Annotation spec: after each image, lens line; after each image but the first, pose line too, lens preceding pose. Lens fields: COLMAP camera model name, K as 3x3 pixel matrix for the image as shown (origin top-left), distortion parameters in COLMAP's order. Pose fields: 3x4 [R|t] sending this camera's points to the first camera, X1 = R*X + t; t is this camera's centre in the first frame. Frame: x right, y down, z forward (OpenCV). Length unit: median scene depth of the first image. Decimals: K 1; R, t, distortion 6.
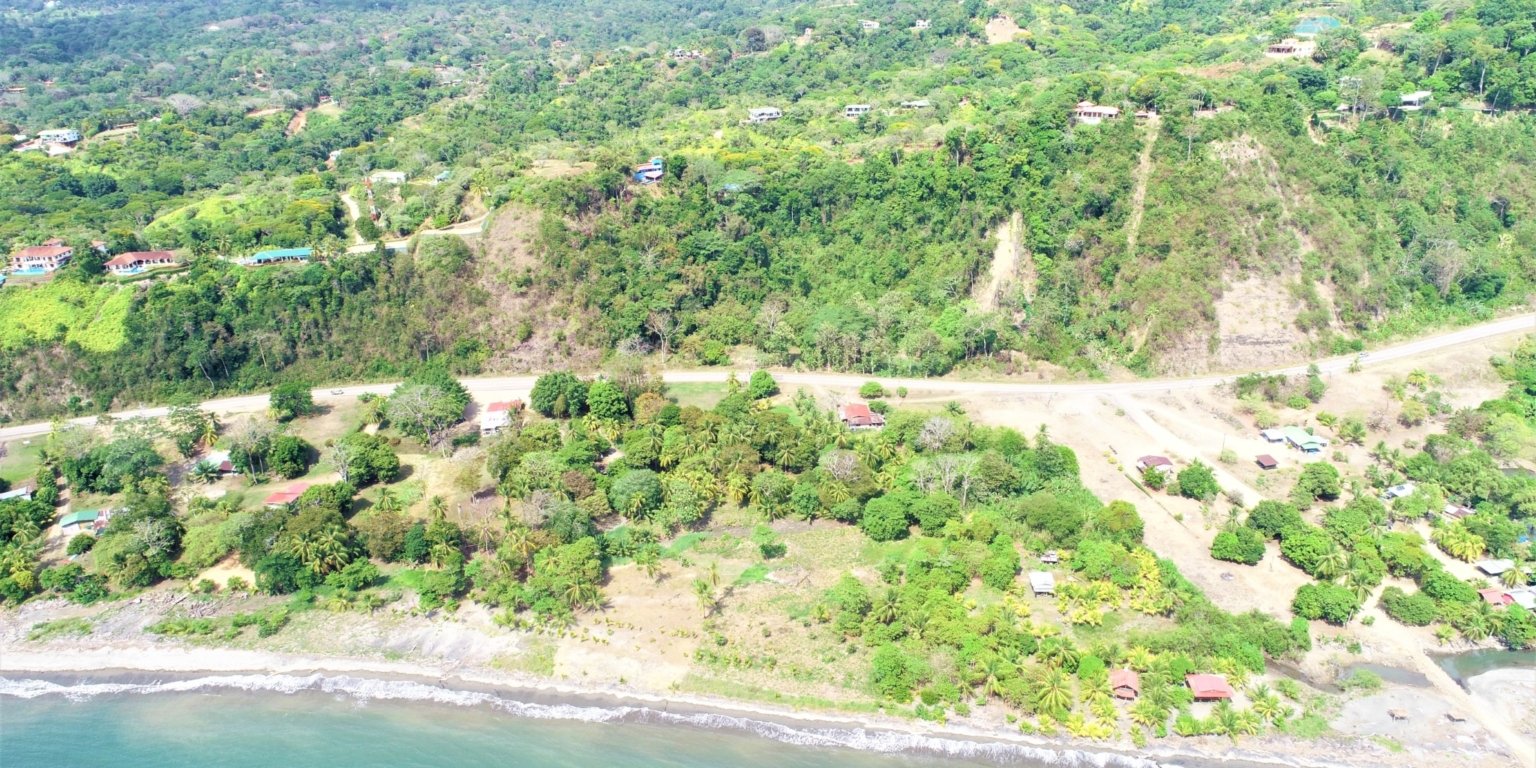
lens RADIAL K [[1027.6, 0, 765.8], [0, 1027.6, 393.9], [0, 0, 1]] dist [-0.002629, 0.000564]
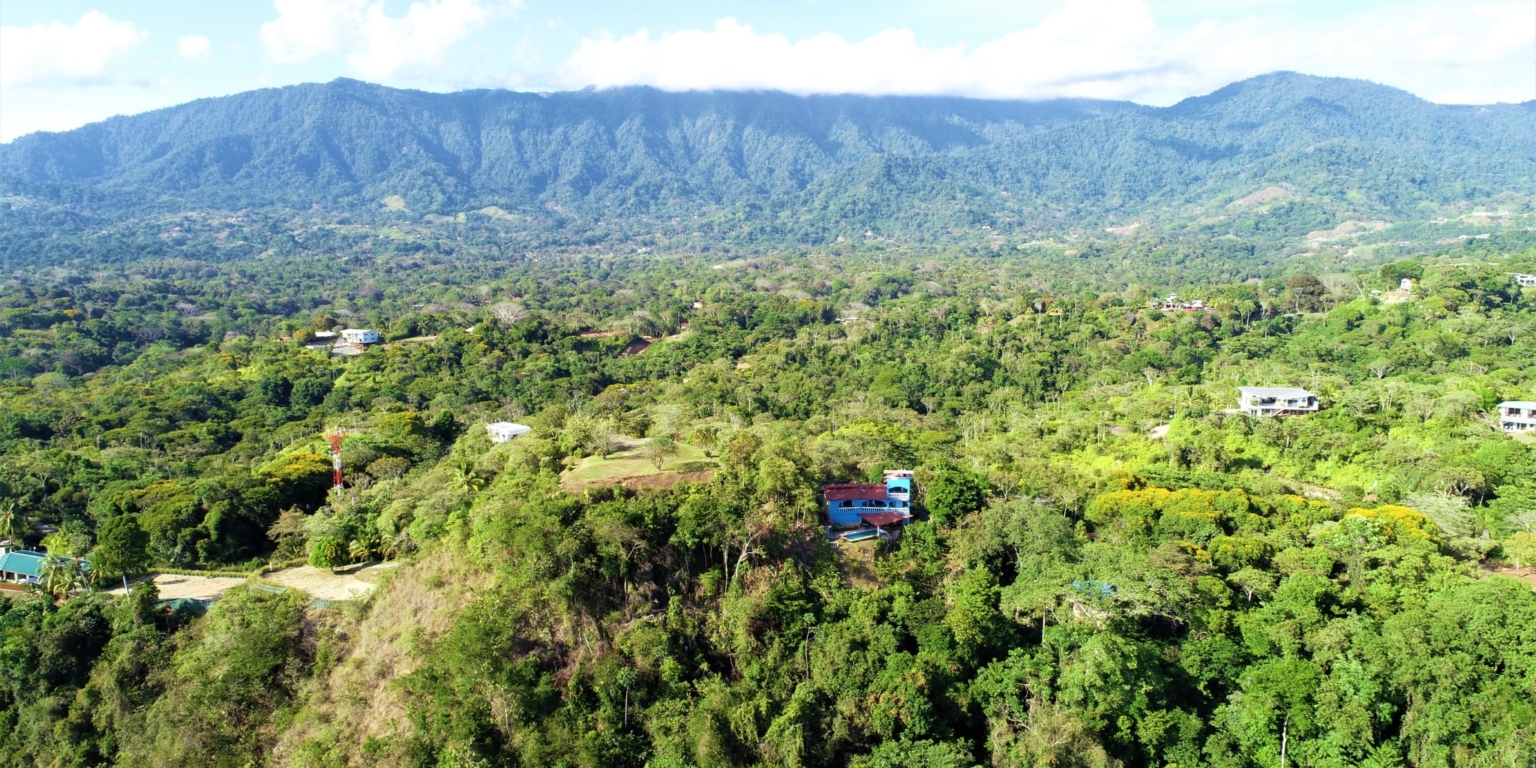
lens RADIAL K [[1027.6, 0, 767.7], [0, 1027.6, 383.8], [0, 0, 1]] dist [-0.002629, 0.000564]
pose [[0.867877, 0.101014, -0.486400, 0.032942], [-0.225026, 0.952837, -0.203628, -0.199848], [0.442891, 0.286177, 0.849677, 0.752346]]
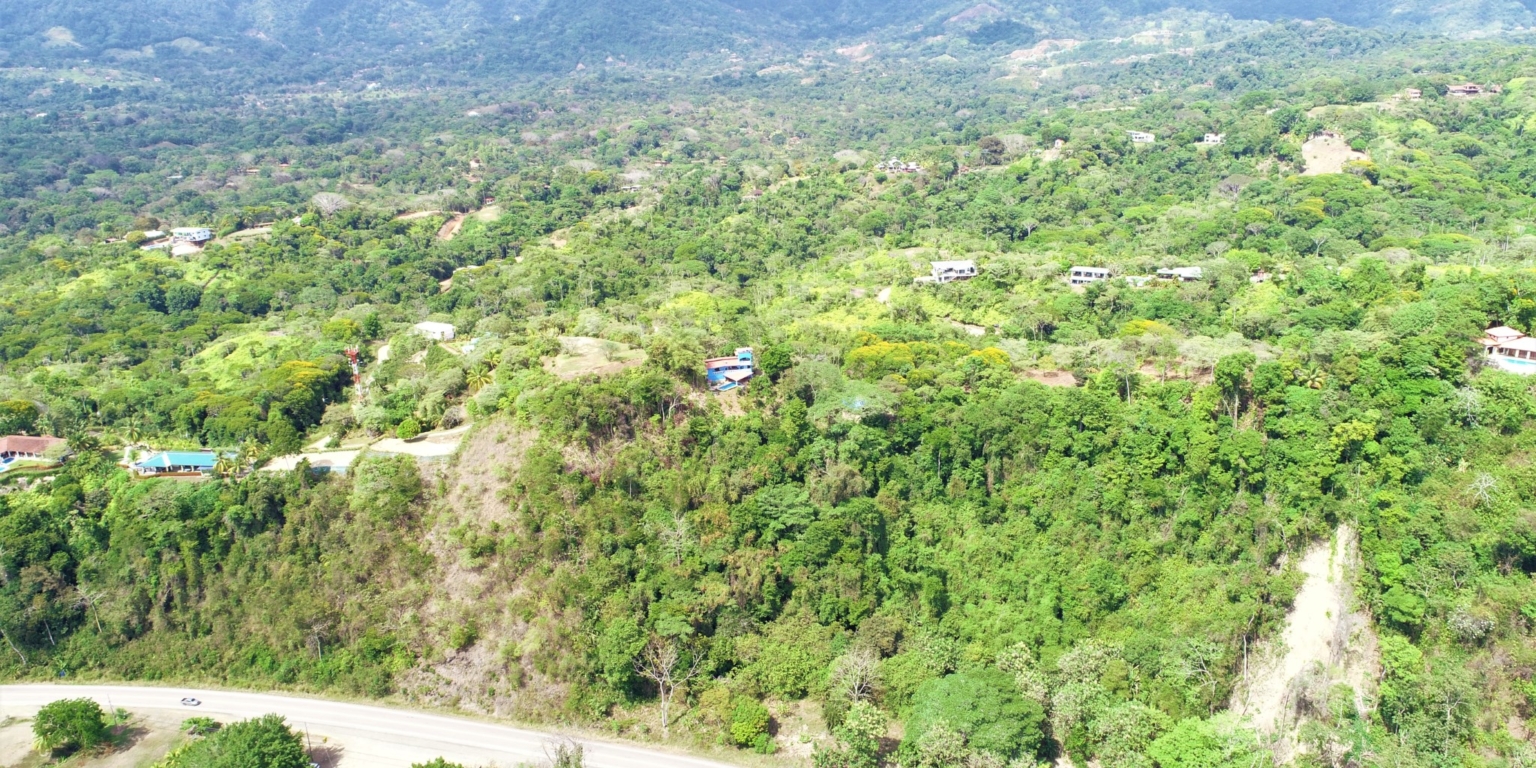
lens RADIAL K [[1027.6, 0, 766.9], [0, 1027.6, 390.8], [0, 0, 1]] dist [-0.002629, 0.000564]
pose [[0.964511, 0.091823, -0.247563, 0.083103], [-0.111589, 0.991493, -0.067003, -0.184949], [0.239305, 0.092251, 0.966552, 0.424215]]
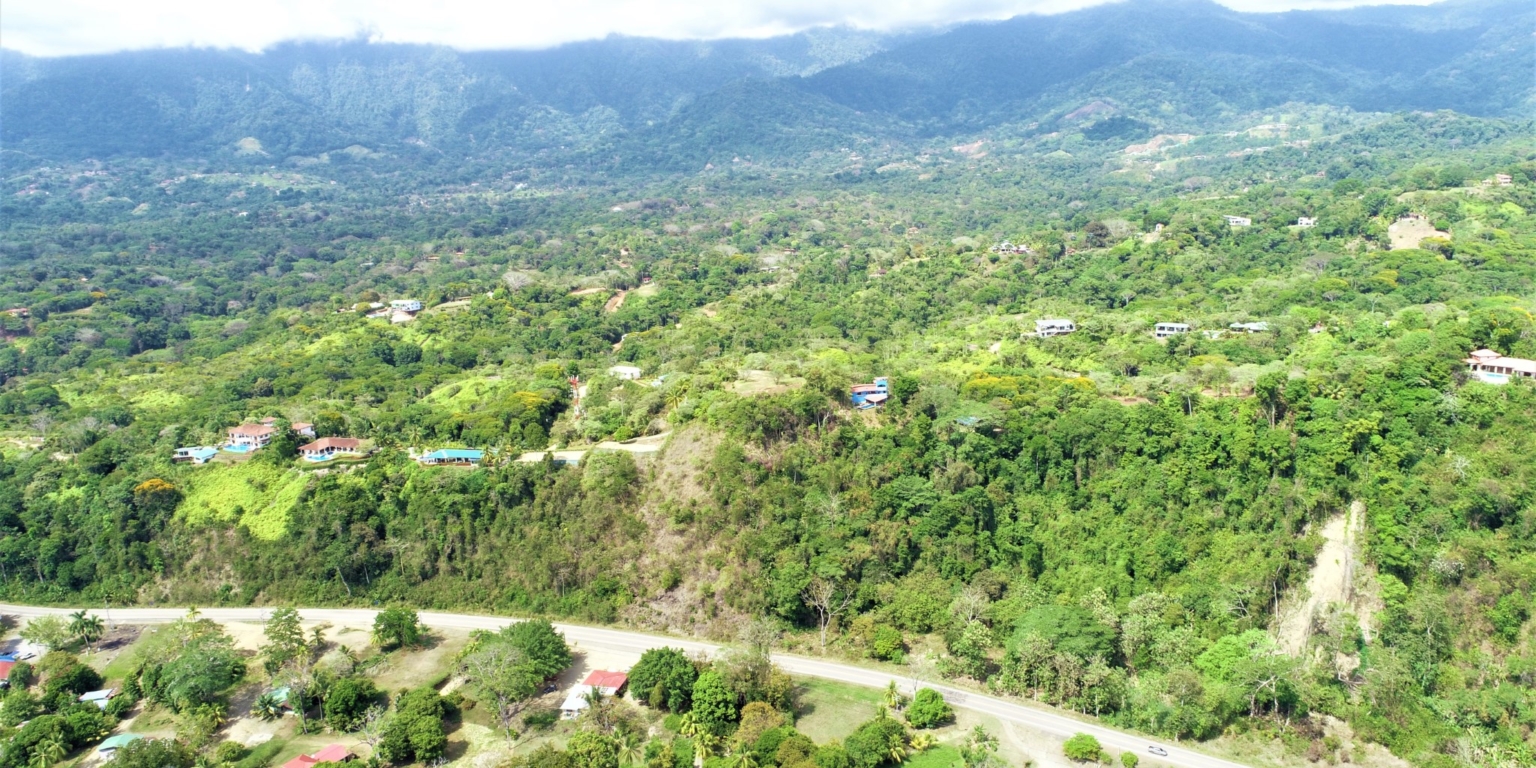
lens RADIAL K [[1027.6, 0, 766.8], [0, 1027.6, 392.0], [0, 0, 1]] dist [-0.002629, 0.000564]
pose [[0.929871, 0.080207, -0.359035, 0.122657], [-0.138909, 0.980248, -0.140778, -0.101742], [0.340652, 0.180779, 0.922646, 0.230831]]
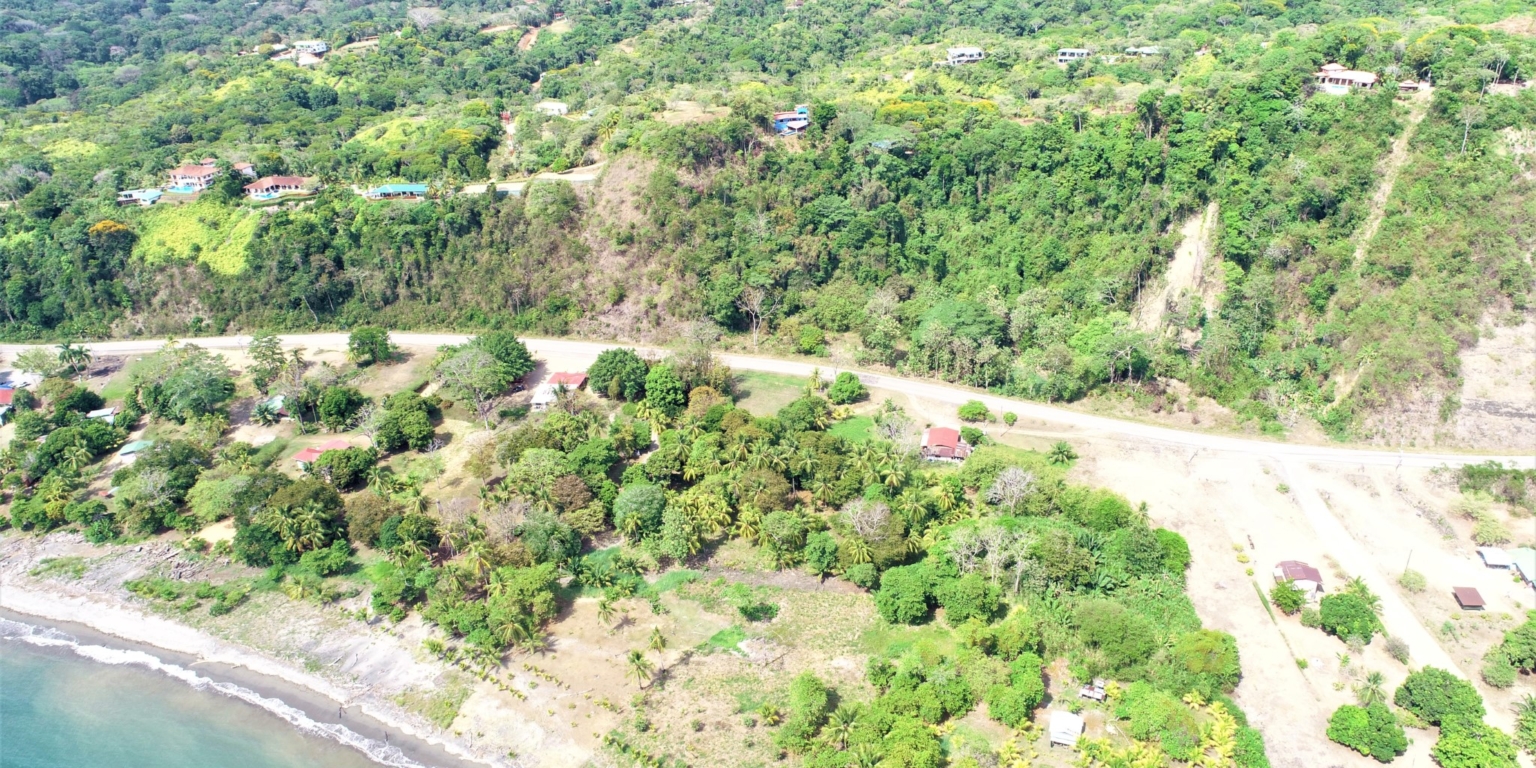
lens RADIAL K [[1027.6, 0, 766.3], [0, 1027.6, 389.9], [0, 0, 1]] dist [-0.002629, 0.000564]
pose [[0.957598, 0.124486, -0.259824, 0.143304], [-0.105458, 0.990699, 0.085988, -0.068433], [0.268111, -0.054941, 0.961820, 0.143327]]
